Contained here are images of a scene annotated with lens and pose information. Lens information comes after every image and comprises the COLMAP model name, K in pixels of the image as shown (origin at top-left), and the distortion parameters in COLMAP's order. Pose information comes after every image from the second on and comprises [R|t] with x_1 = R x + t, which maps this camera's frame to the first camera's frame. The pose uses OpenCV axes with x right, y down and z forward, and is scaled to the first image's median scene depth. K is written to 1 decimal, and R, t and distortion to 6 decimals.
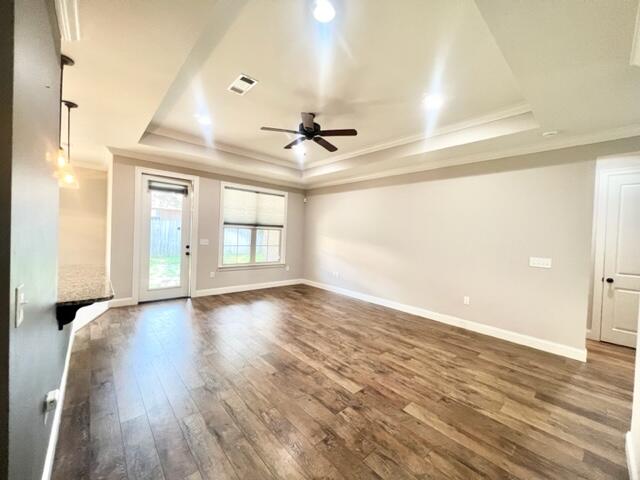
lens RADIAL K [[255.9, 0, 321.3], [0, 255.9, 239.1], [0, 0, 1]] dist [0.001060, 0.000047]
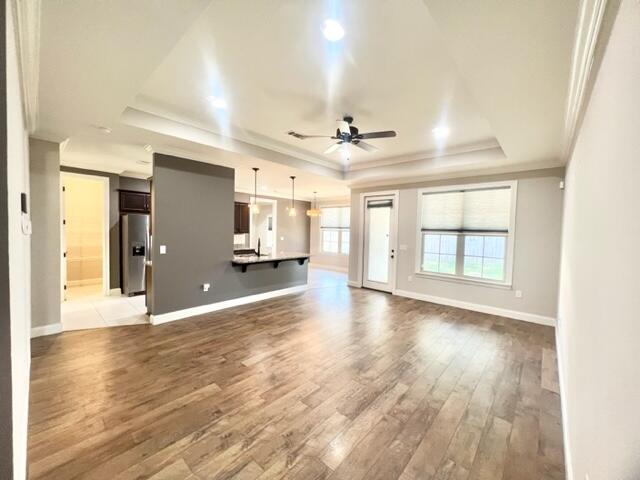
lens RADIAL K [[257.7, 0, 318.8], [0, 257.7, 239.6], [0, 0, 1]] dist [-0.001098, -0.000290]
pose [[0.102068, 0.003769, -0.994770, 0.763633], [-0.040007, 0.999199, -0.000319, -0.008753], [0.993973, 0.039831, 0.102137, 0.656007]]
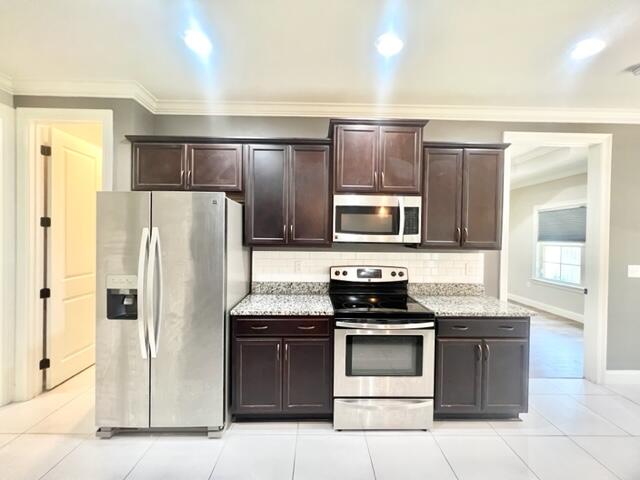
lens RADIAL K [[257.7, 0, 318.8], [0, 257.7, 239.6], [0, 0, 1]] dist [-0.001098, -0.000290]
pose [[-0.661537, -0.034441, -0.749122, -0.499883], [-0.053550, 0.998564, 0.001380, -0.038155], [0.747998, 0.041029, -0.662431, 0.412747]]
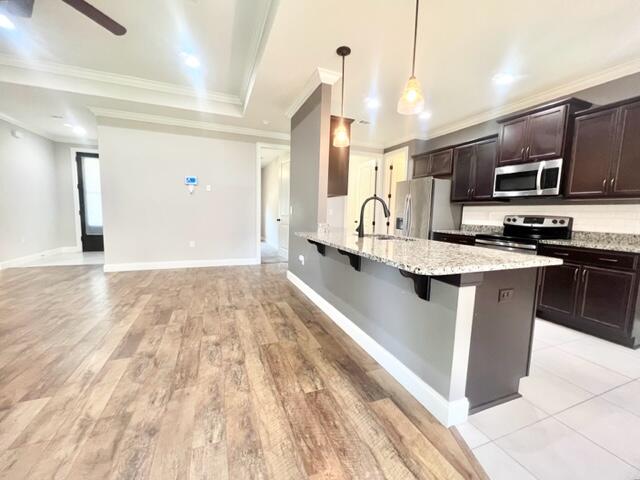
lens RADIAL K [[261.5, 0, 320.0], [0, 261.5, 240.0], [0, 0, 1]] dist [-0.001571, -0.000490]
pose [[-0.936180, -0.100421, 0.336871, -0.672002], [-0.055958, 0.988680, 0.139214, 0.015684], [-0.347037, 0.111479, -0.931202, 1.092133]]
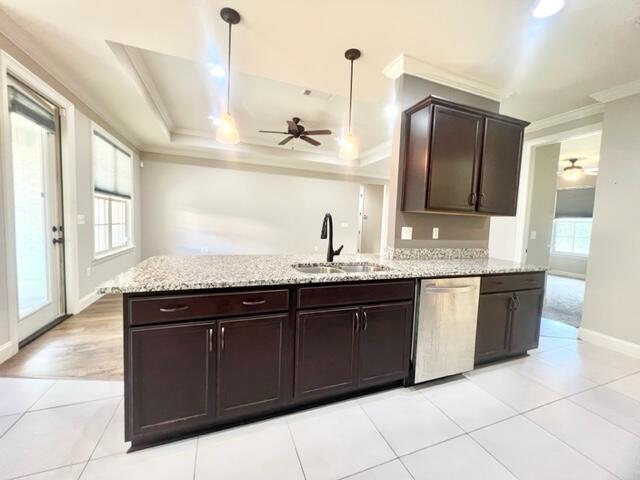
lens RADIAL K [[257.7, 0, 318.8], [0, 257.7, 239.6], [0, 0, 1]] dist [-0.001098, -0.000290]
pose [[0.359550, -0.093445, 0.928435, -1.029695], [-0.001586, 0.994911, 0.100750, -0.005073], [-0.933124, -0.037697, 0.357572, 0.333839]]
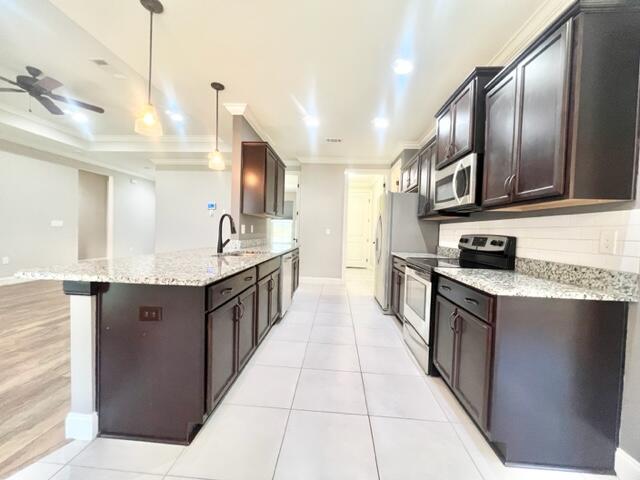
lens RADIAL K [[255.9, 0, 321.3], [0, 255.9, 239.1], [0, 0, 1]] dist [0.001060, 0.000047]
pose [[-0.692934, -0.082290, 0.716290, -1.165002], [-0.043930, 0.996438, 0.071977, 0.001641], [-0.719662, 0.018408, -0.694081, 0.743866]]
